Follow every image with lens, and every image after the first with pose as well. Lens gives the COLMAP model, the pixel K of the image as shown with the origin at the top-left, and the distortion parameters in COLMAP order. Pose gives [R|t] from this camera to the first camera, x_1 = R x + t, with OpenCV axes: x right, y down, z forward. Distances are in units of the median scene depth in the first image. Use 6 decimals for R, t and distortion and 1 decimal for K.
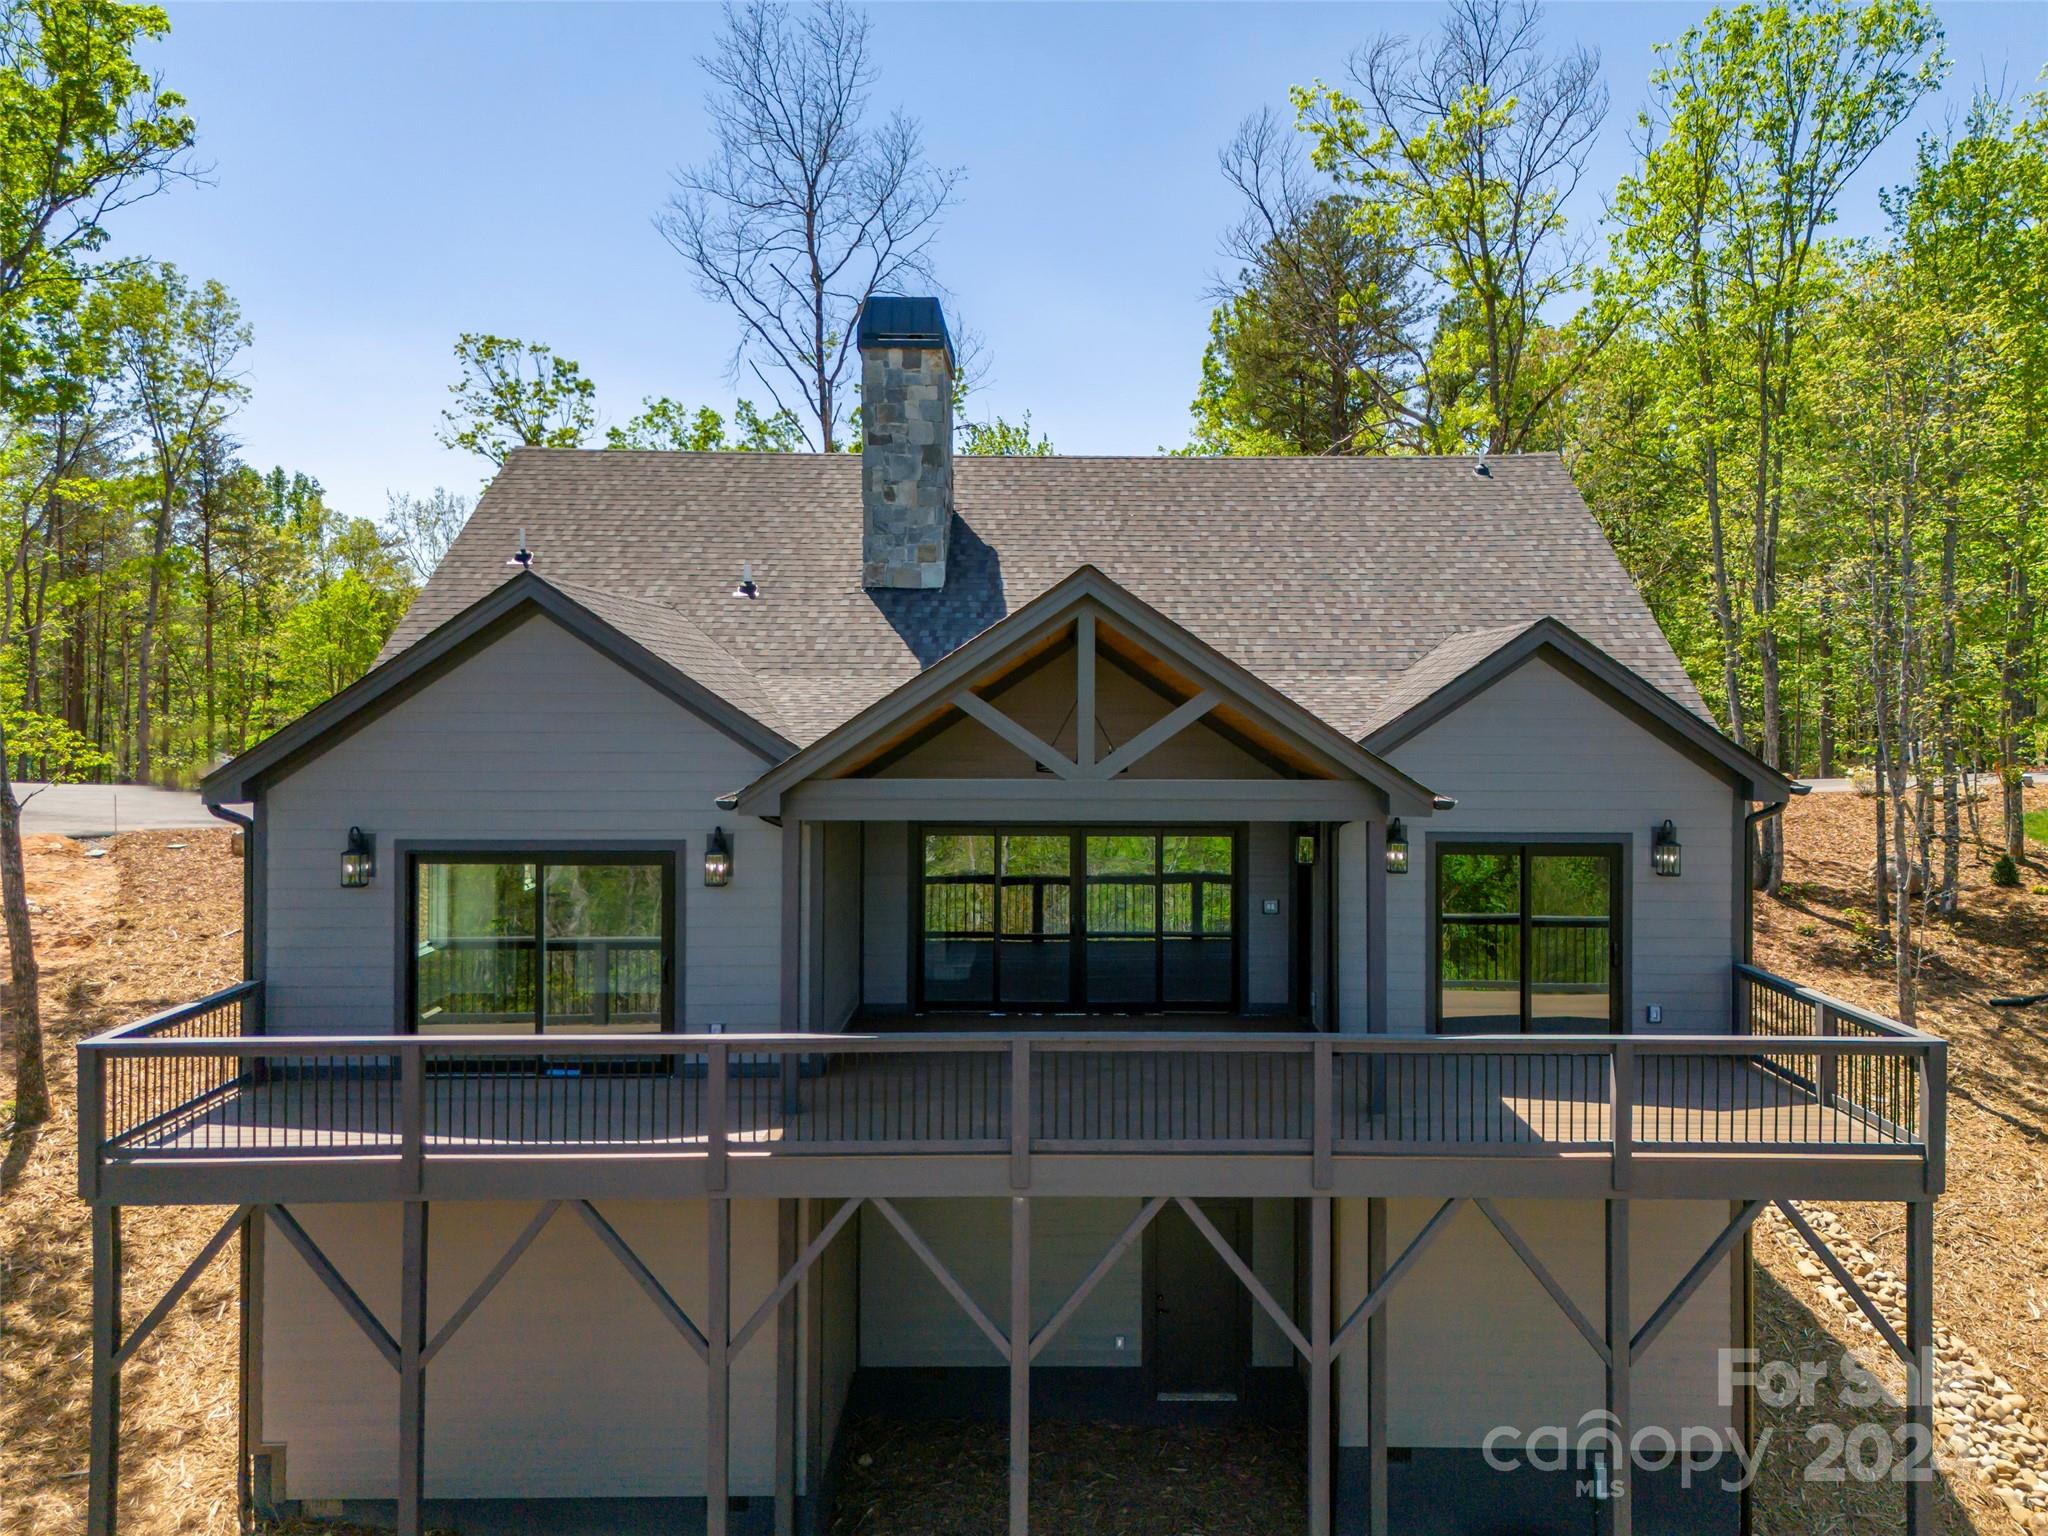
lens RADIAL K [[1492.2, 0, 1024.0], [0, 1492.2, 768.0], [0, 0, 1]] dist [0.005616, -0.029530]
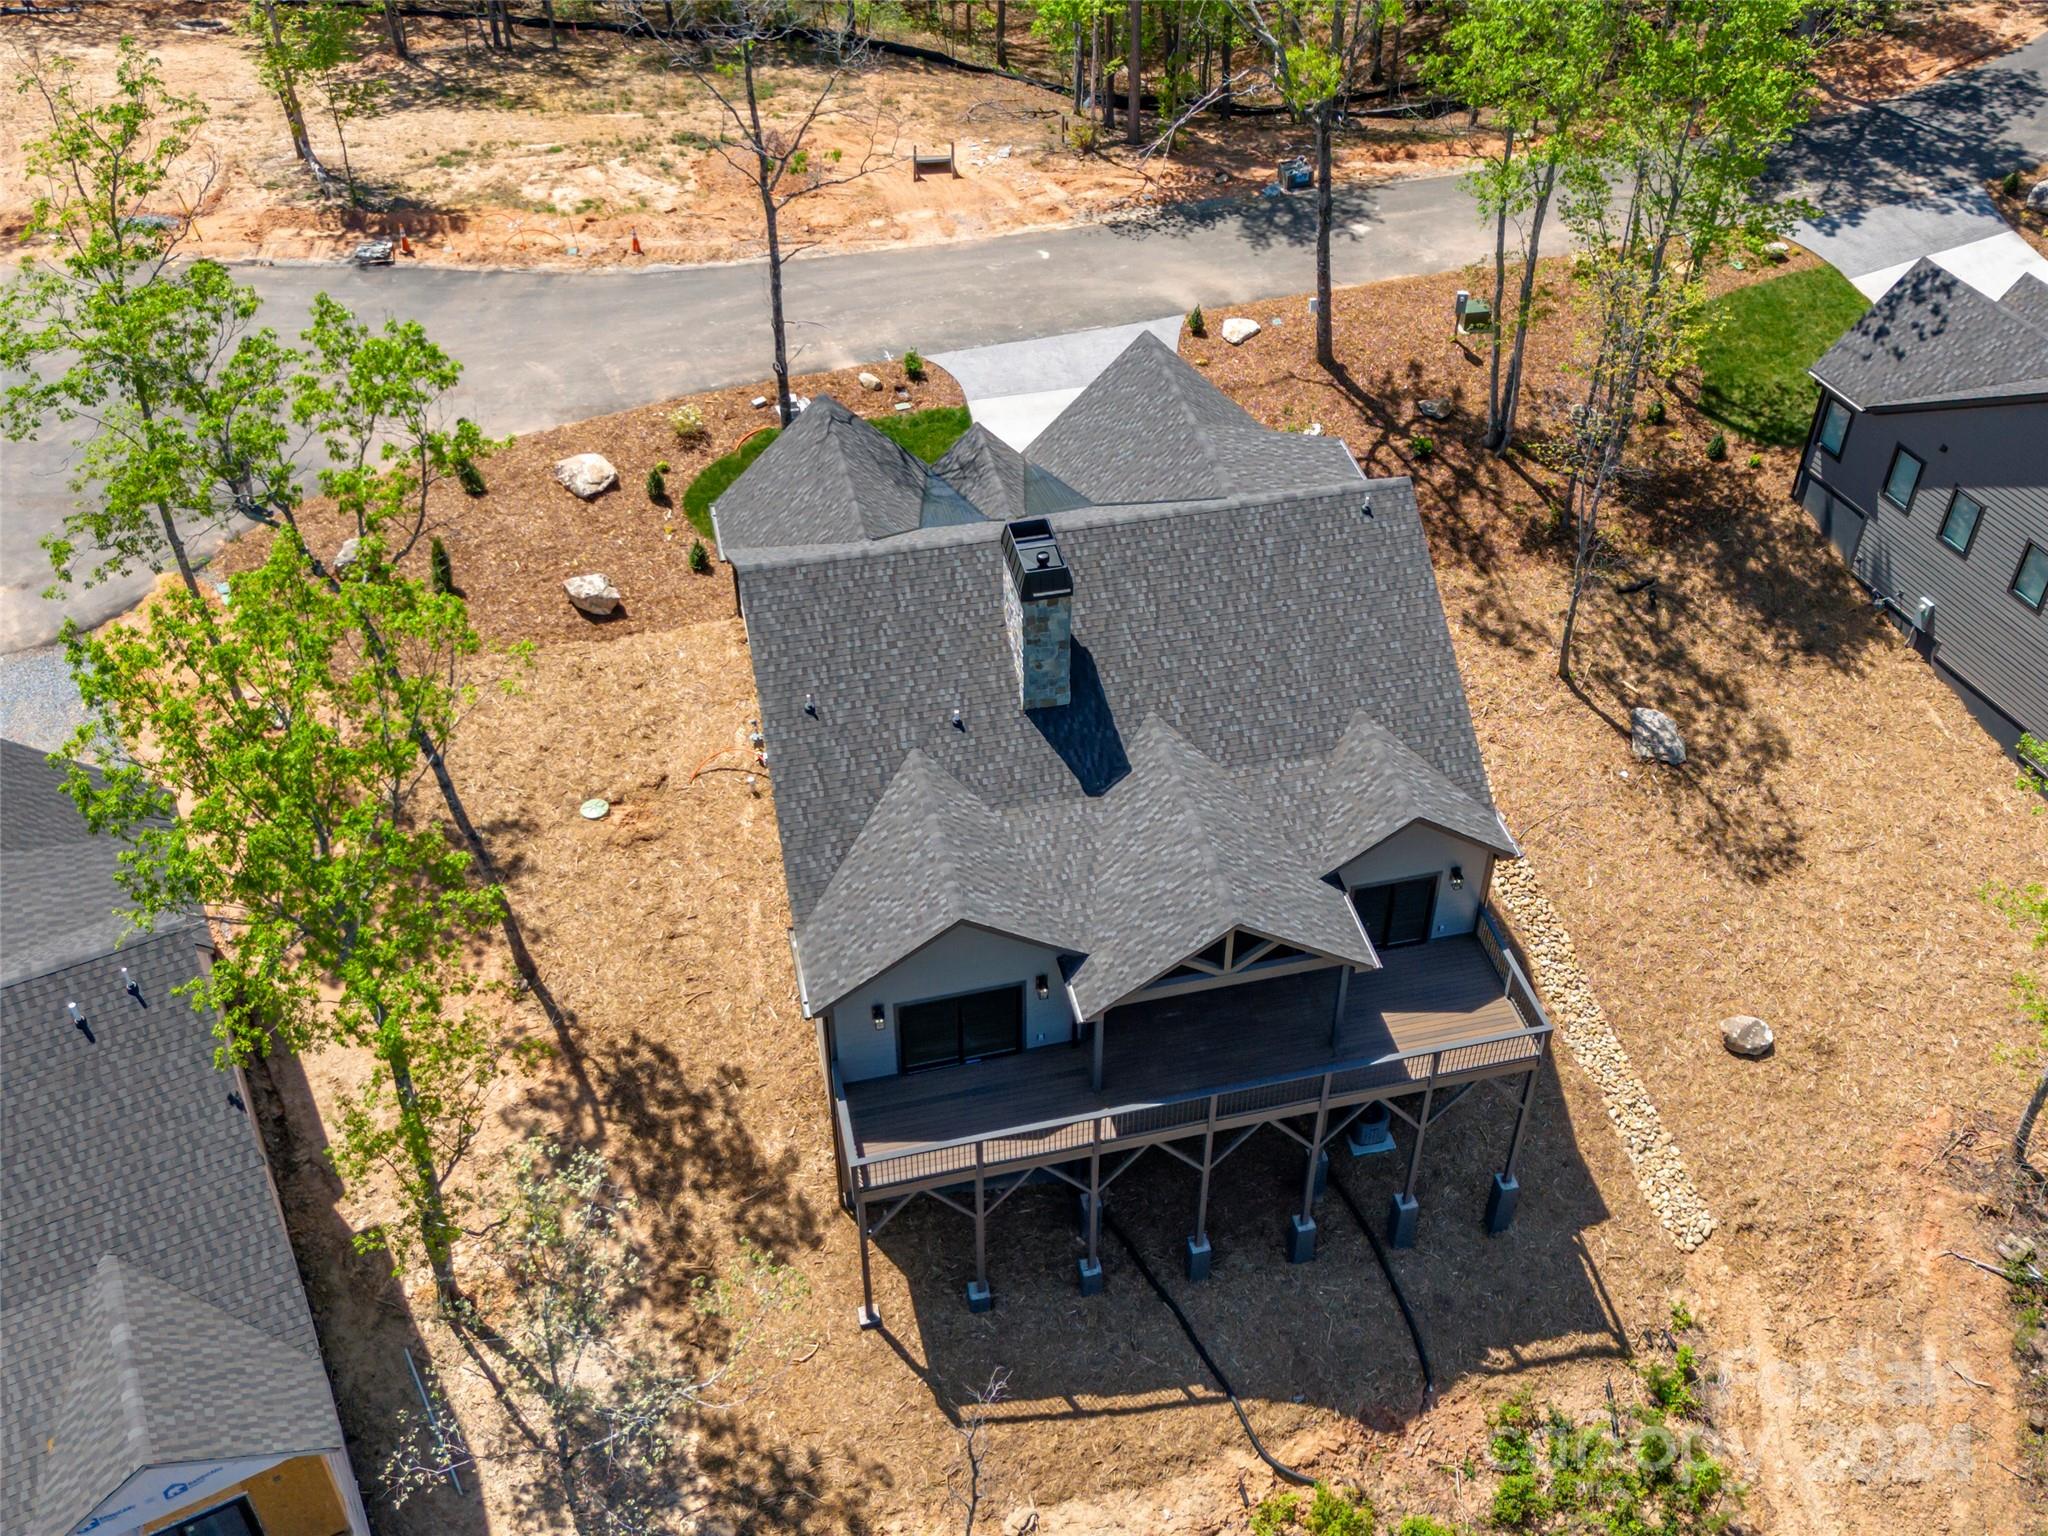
lens RADIAL K [[1492.2, 0, 1024.0], [0, 1492.2, 768.0], [0, 0, 1]] dist [0.005616, -0.029530]
pose [[0.976501, -0.154898, 0.149838, -0.379333], [0.033852, 0.796886, 0.603181, -1.112710], [-0.212836, -0.583935, 0.783404, -0.363804]]
